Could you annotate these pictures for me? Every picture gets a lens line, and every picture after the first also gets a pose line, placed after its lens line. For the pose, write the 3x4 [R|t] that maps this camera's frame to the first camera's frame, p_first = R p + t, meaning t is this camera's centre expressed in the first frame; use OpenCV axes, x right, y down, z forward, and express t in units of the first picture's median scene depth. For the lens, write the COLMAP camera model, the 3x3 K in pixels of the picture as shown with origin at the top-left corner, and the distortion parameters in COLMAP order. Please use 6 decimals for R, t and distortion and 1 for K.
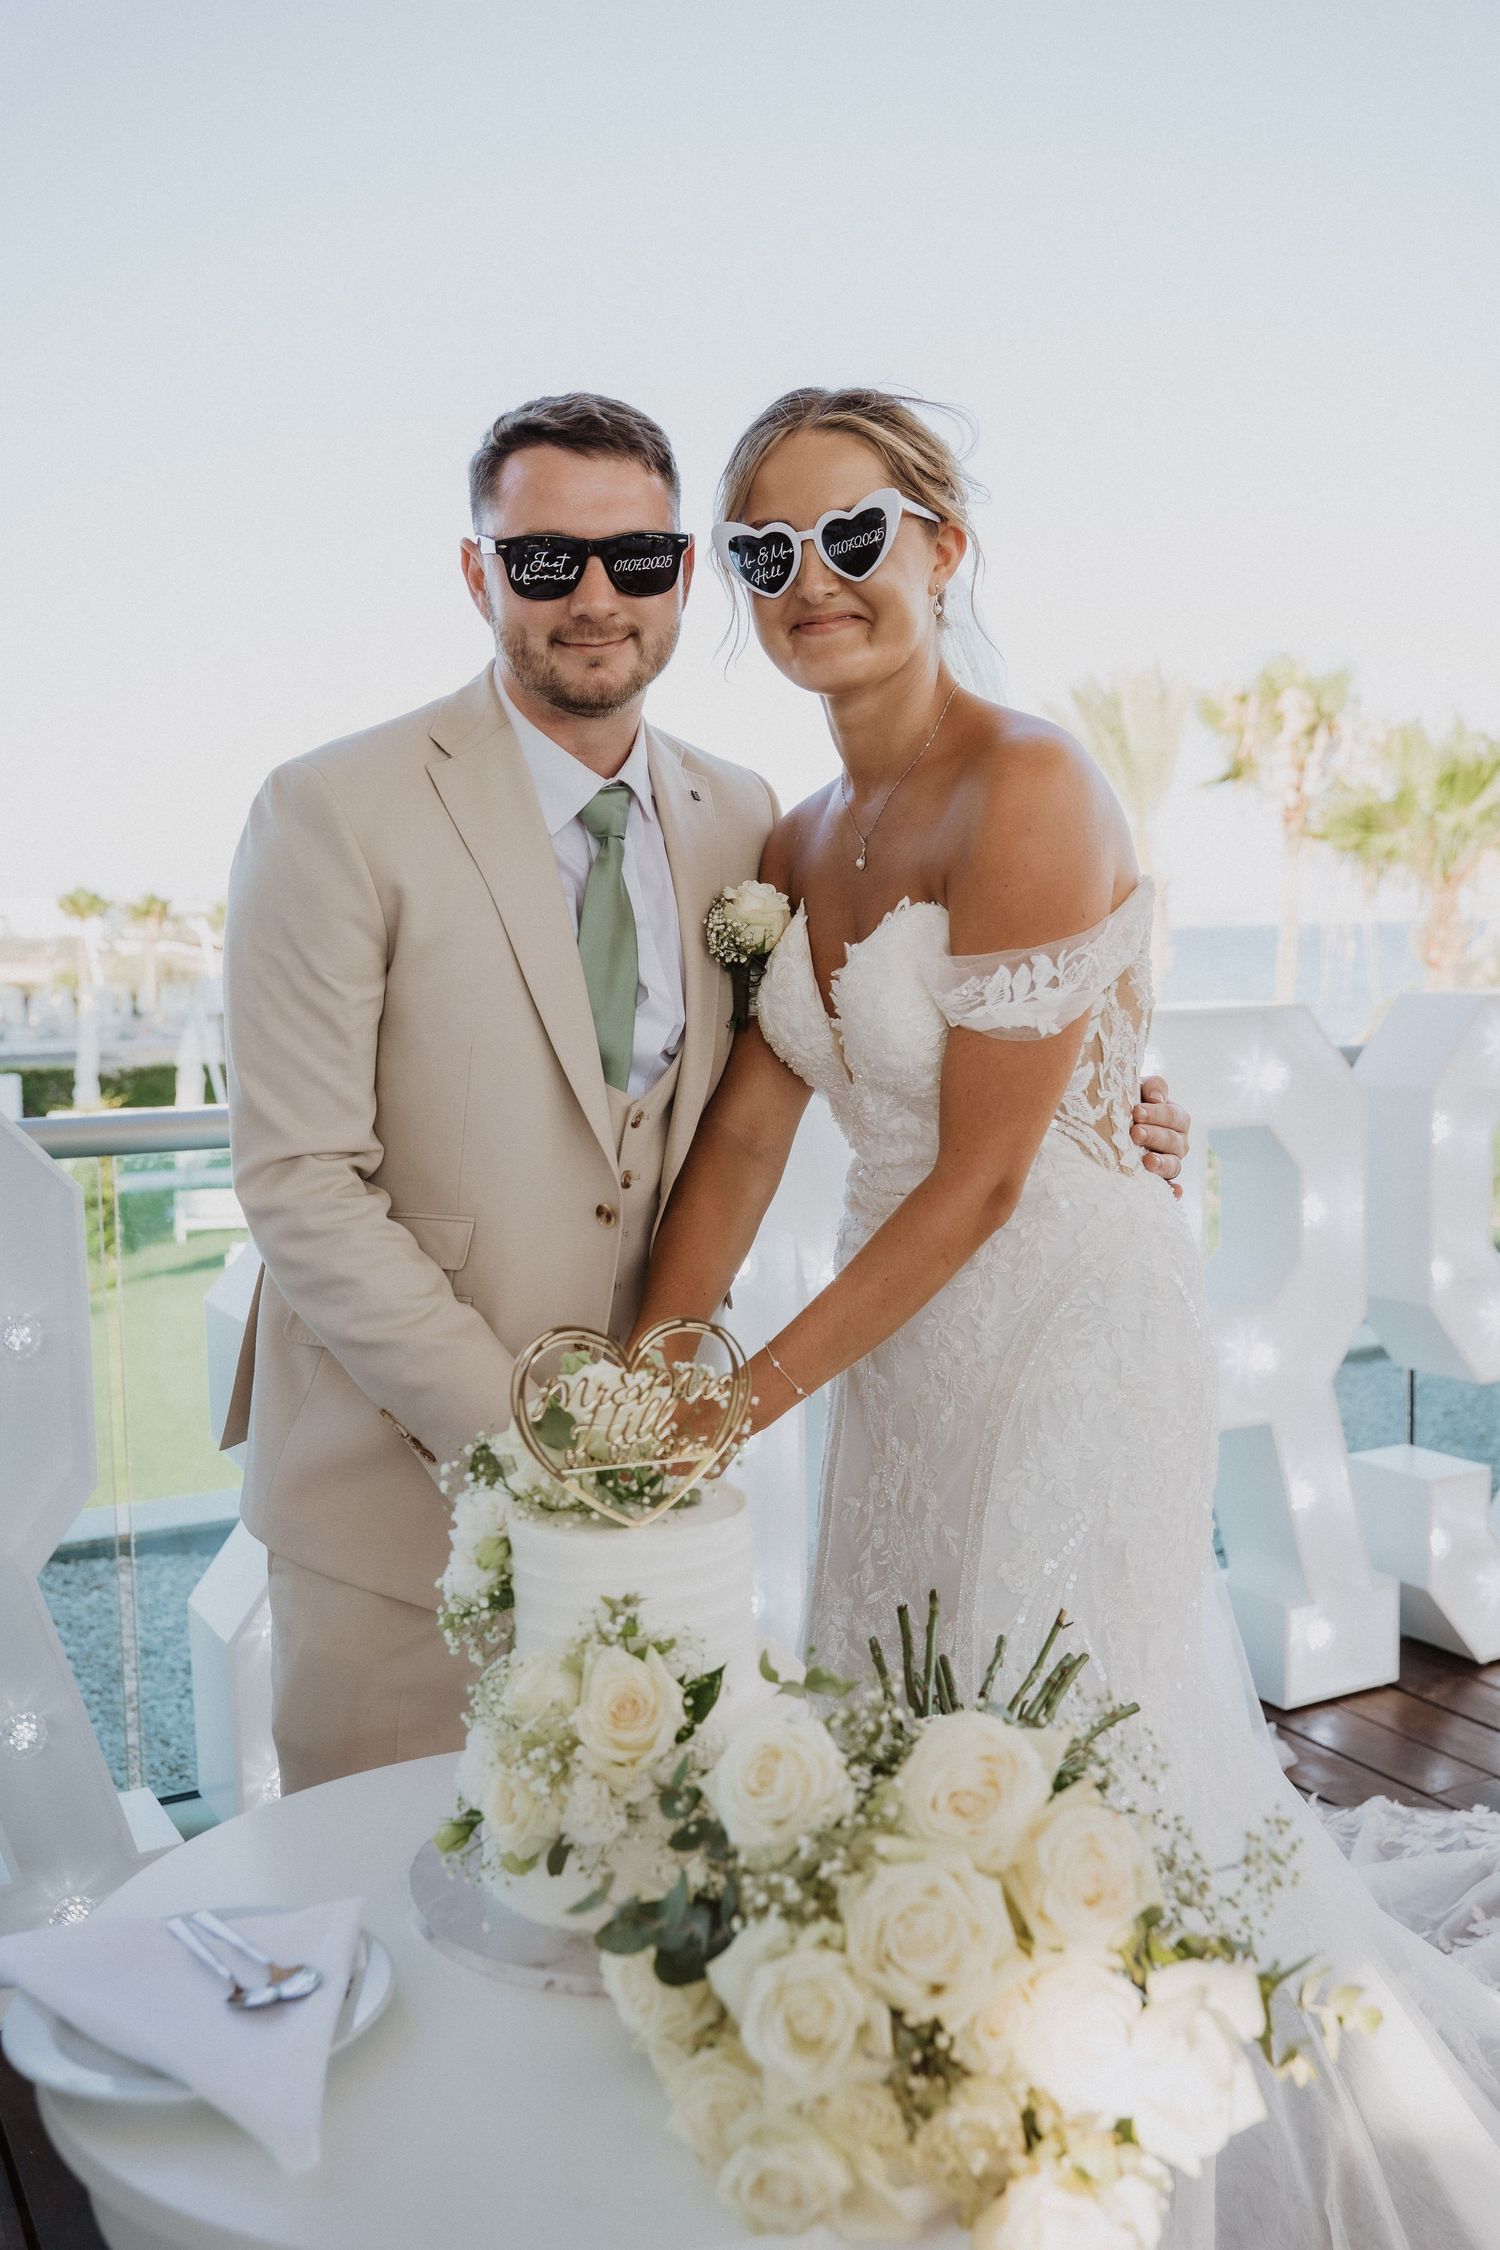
lens RADIAL K [[2145.4, 0, 750.0], [0, 2145.4, 1125.0], [0, 0, 1]] dist [-0.006729, -0.011668]
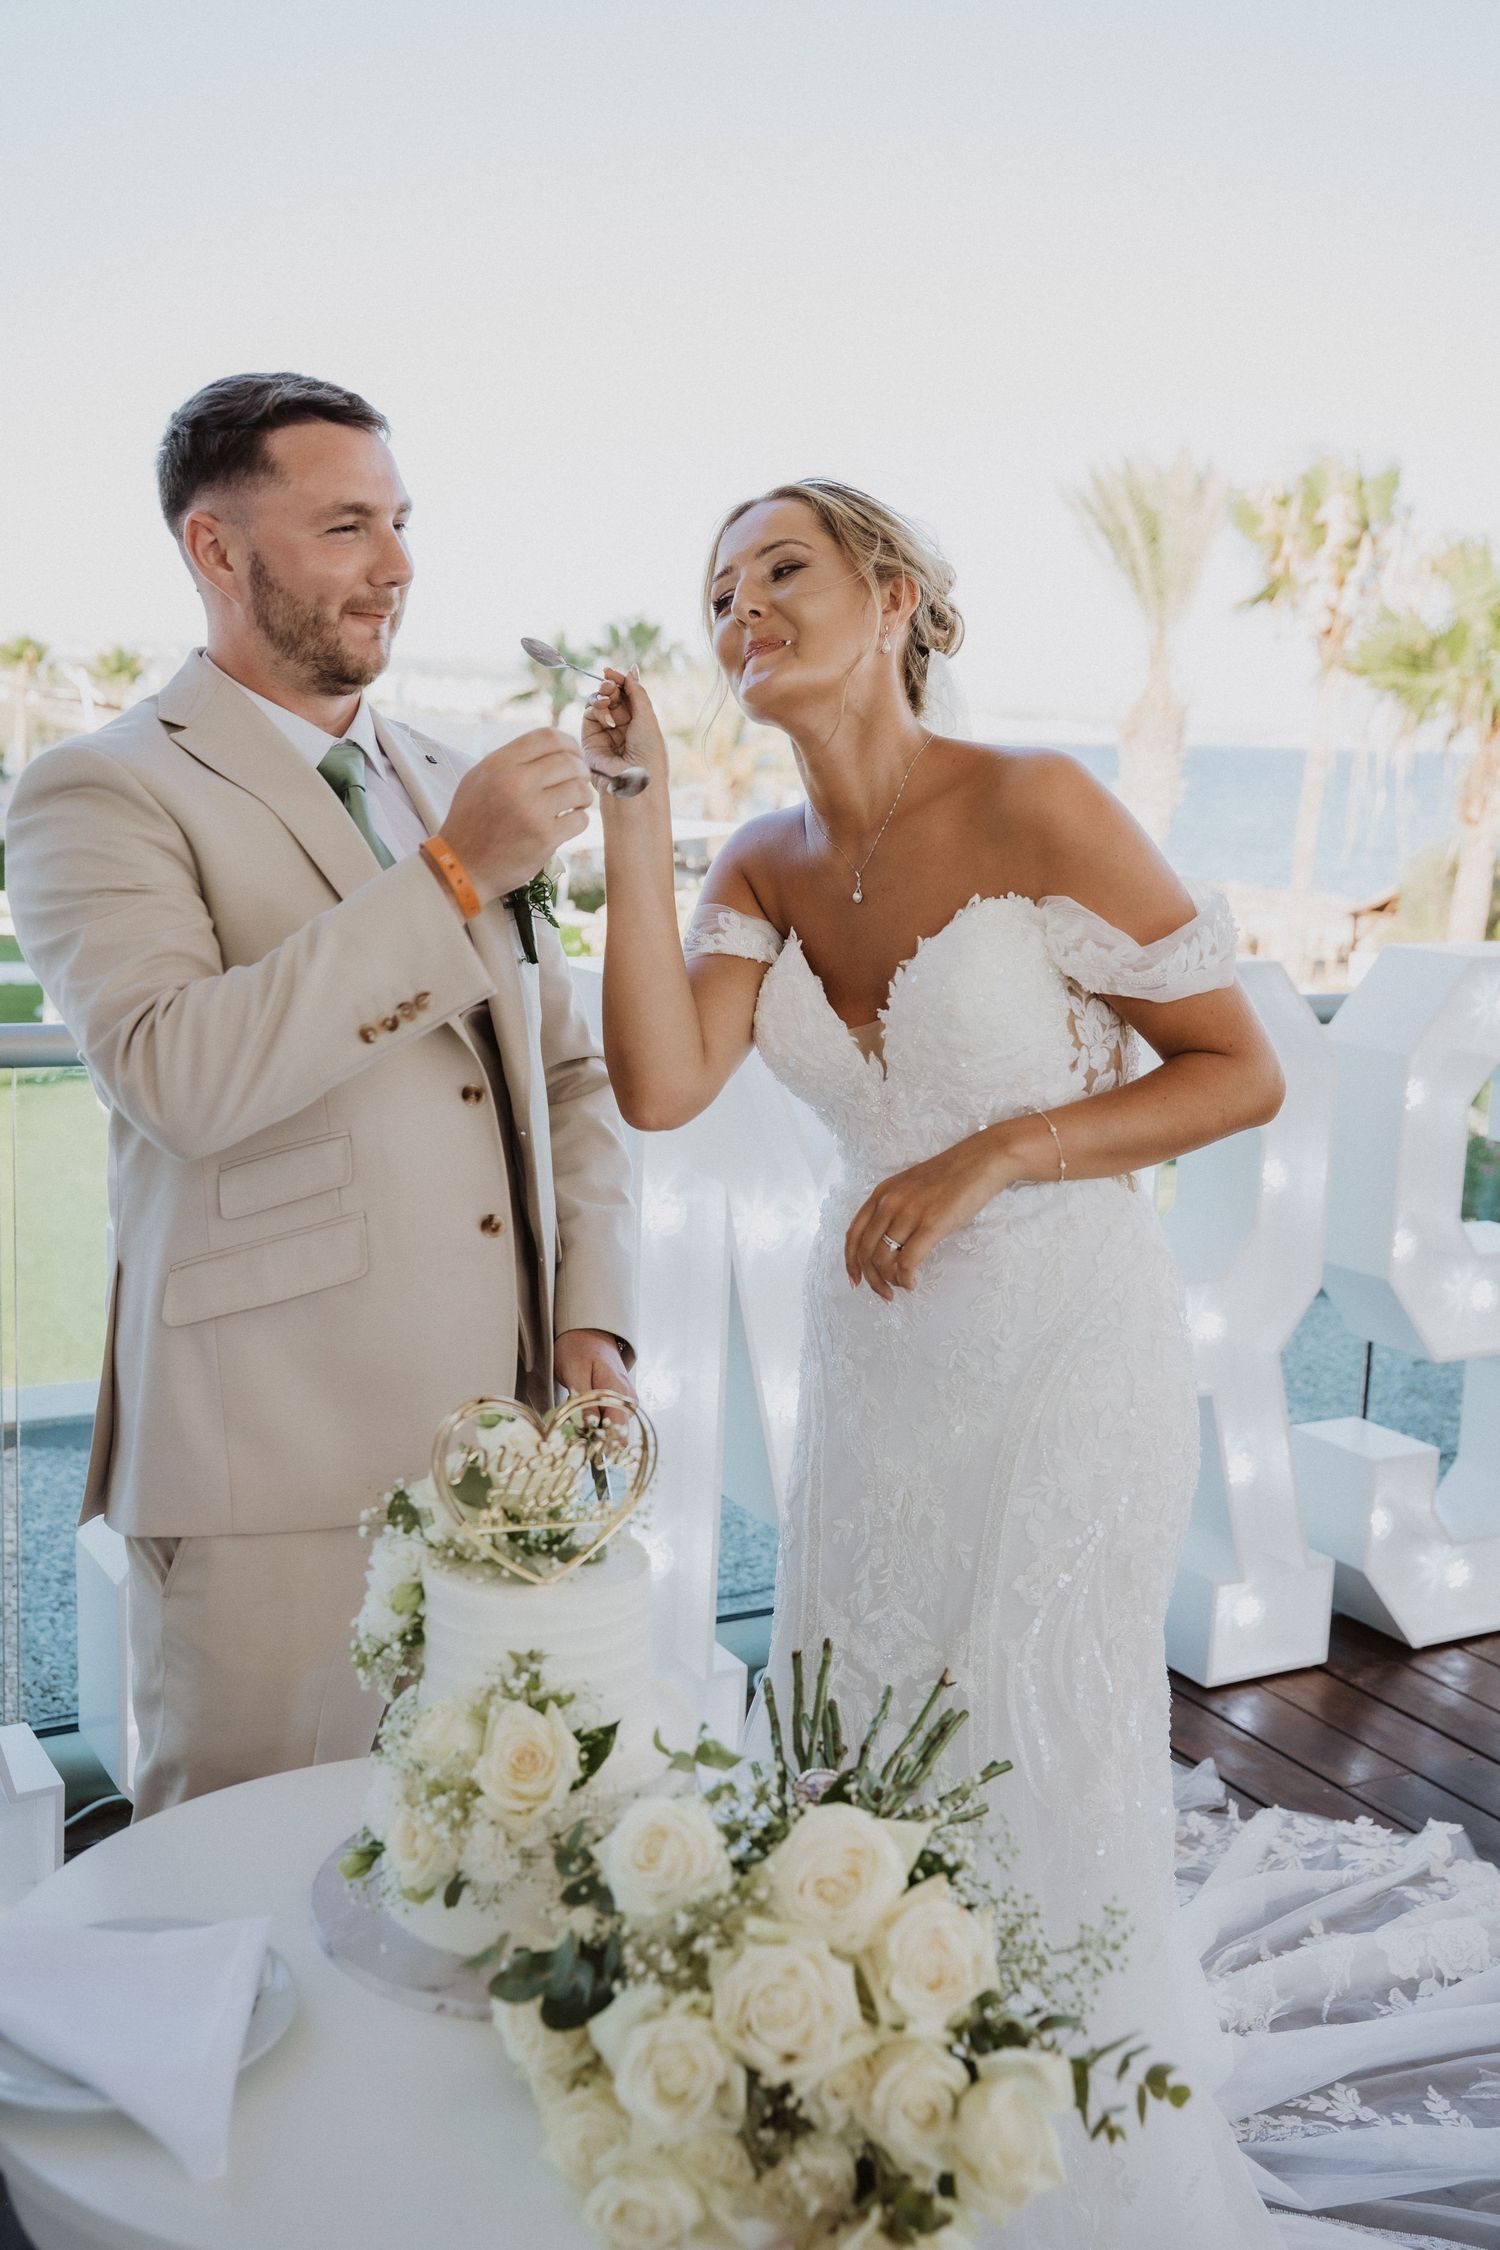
lens RADIAL K [[2381.5, 0, 741.9], [0, 2381.5, 1153.2], [0, 0, 1]] dist [-0.000689, 0.008096]
pose [[0.997951, 0.059002, 0.024747, 0.002475], [-0.060731, 0.995242, 0.076195, -0.124366], [-0.020134, -0.077542, 0.996786, -0.159473]]
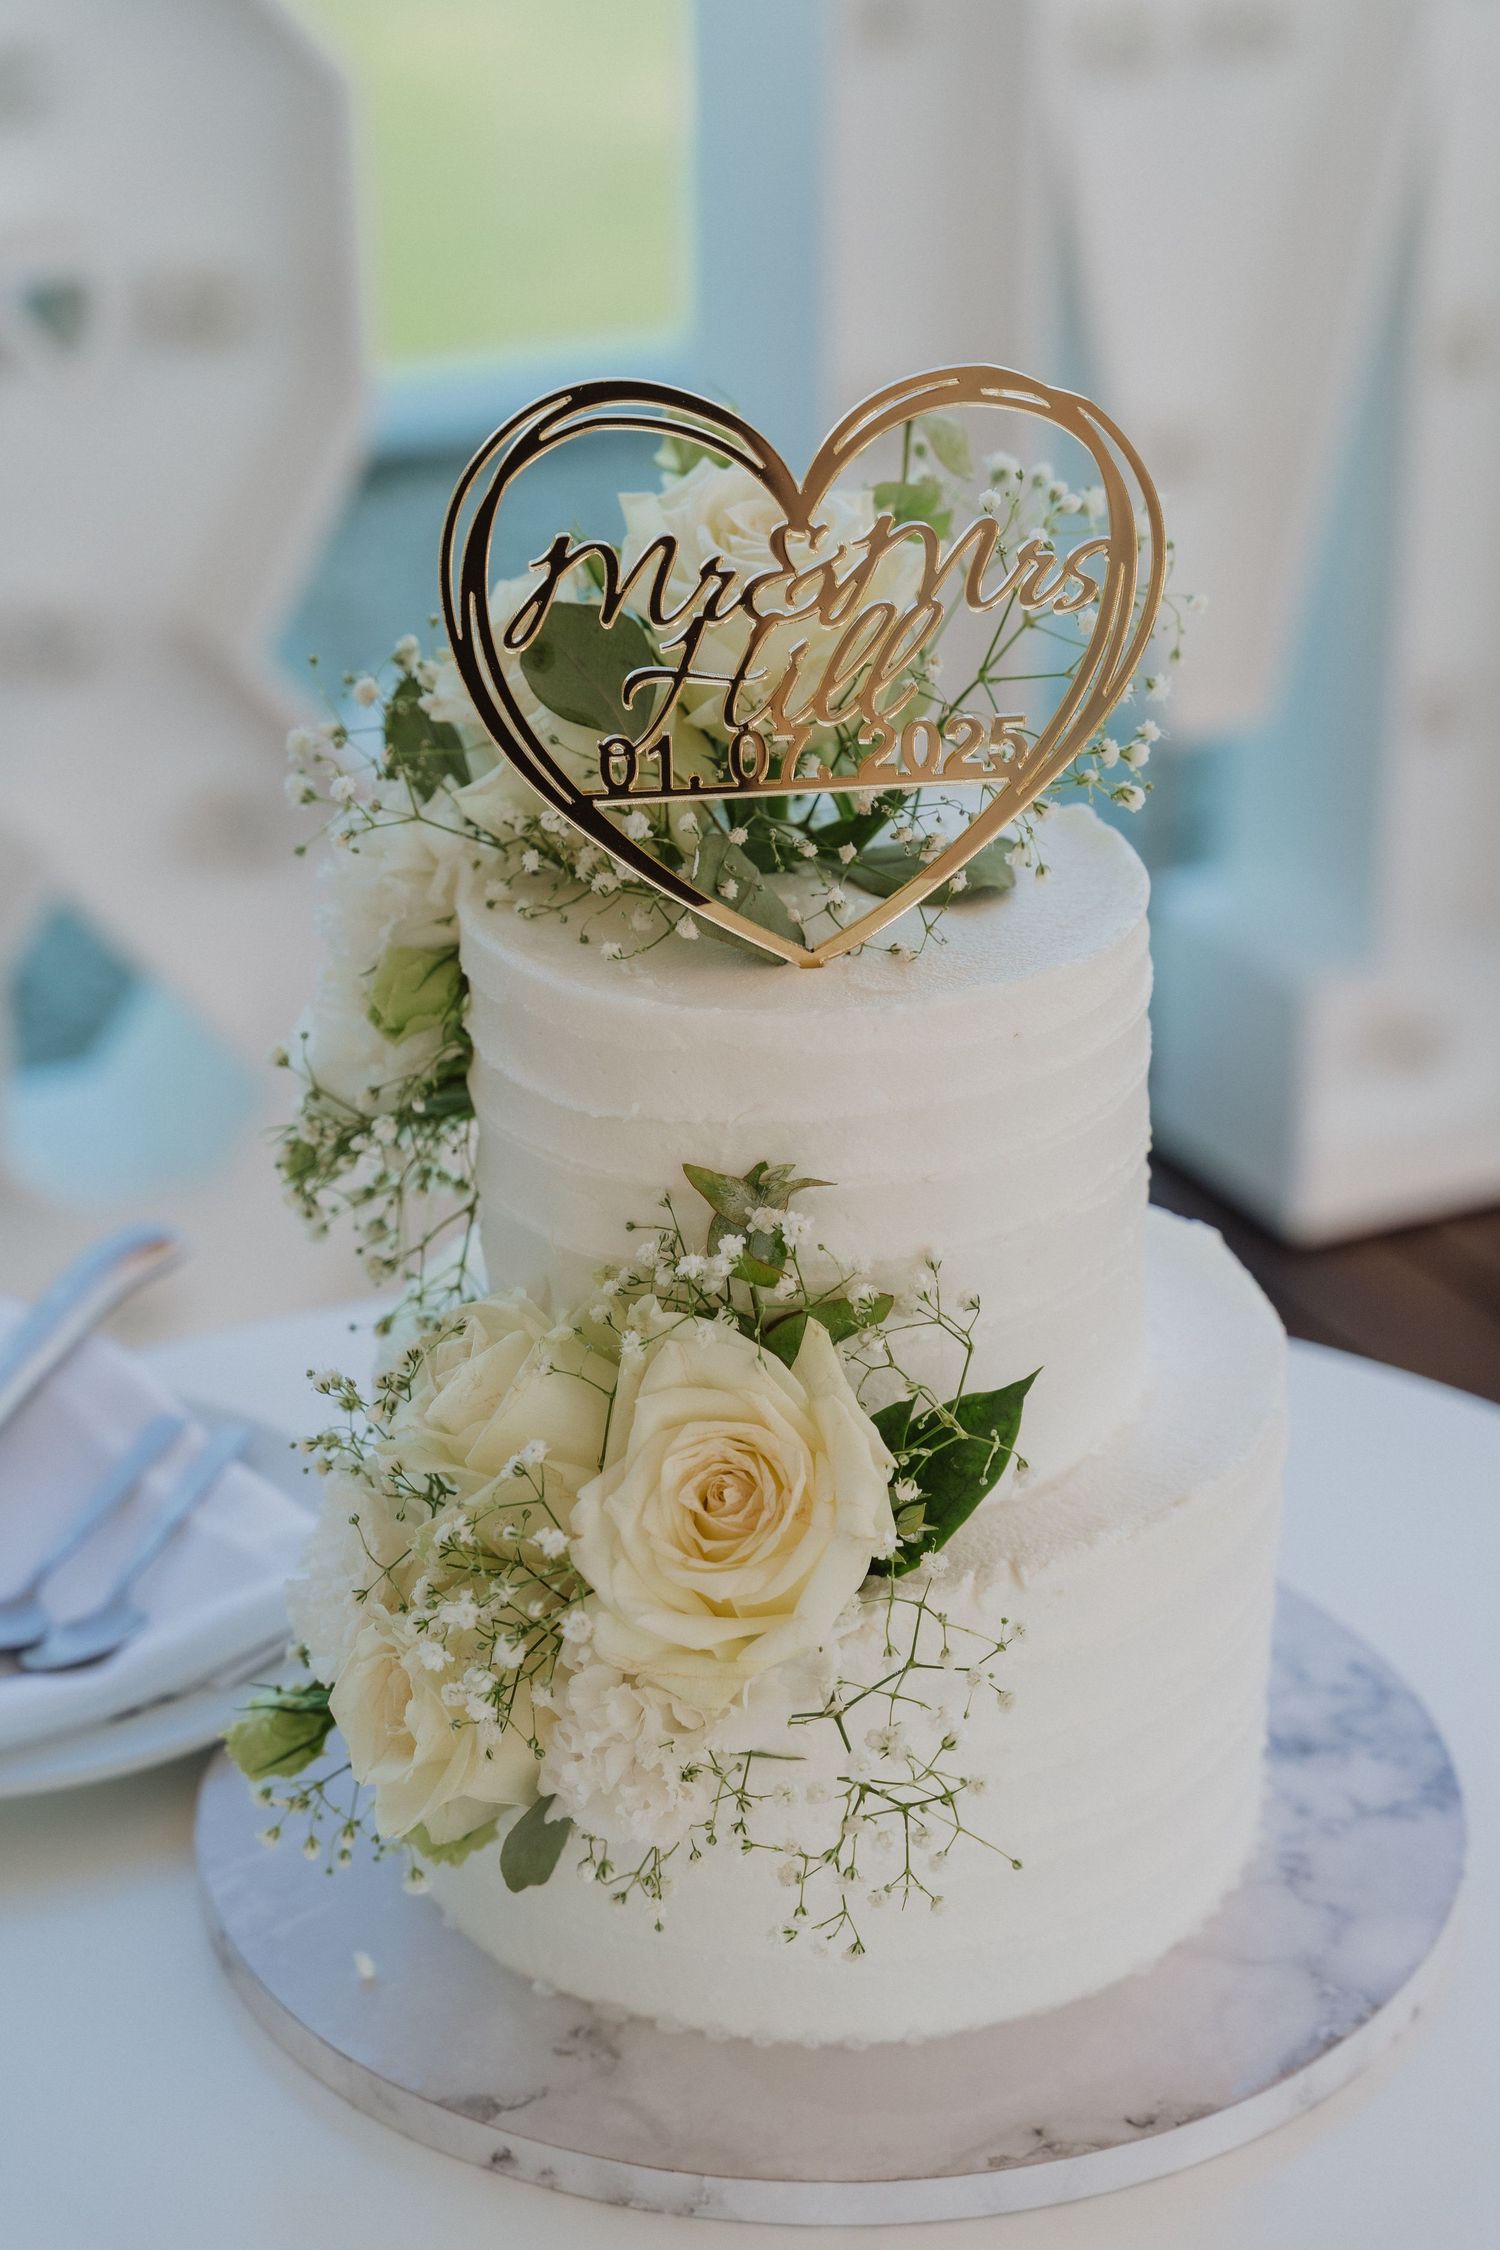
lens RADIAL K [[4447.4, 0, 750.0], [0, 4447.4, 1125.0], [0, 0, 1]] dist [-0.031429, -0.144622]
pose [[0.987159, 0.081504, -0.137384, 0.040526], [-0.032044, 0.943596, 0.329545, -0.025859], [0.156494, -0.320911, 0.934091, 0.334562]]
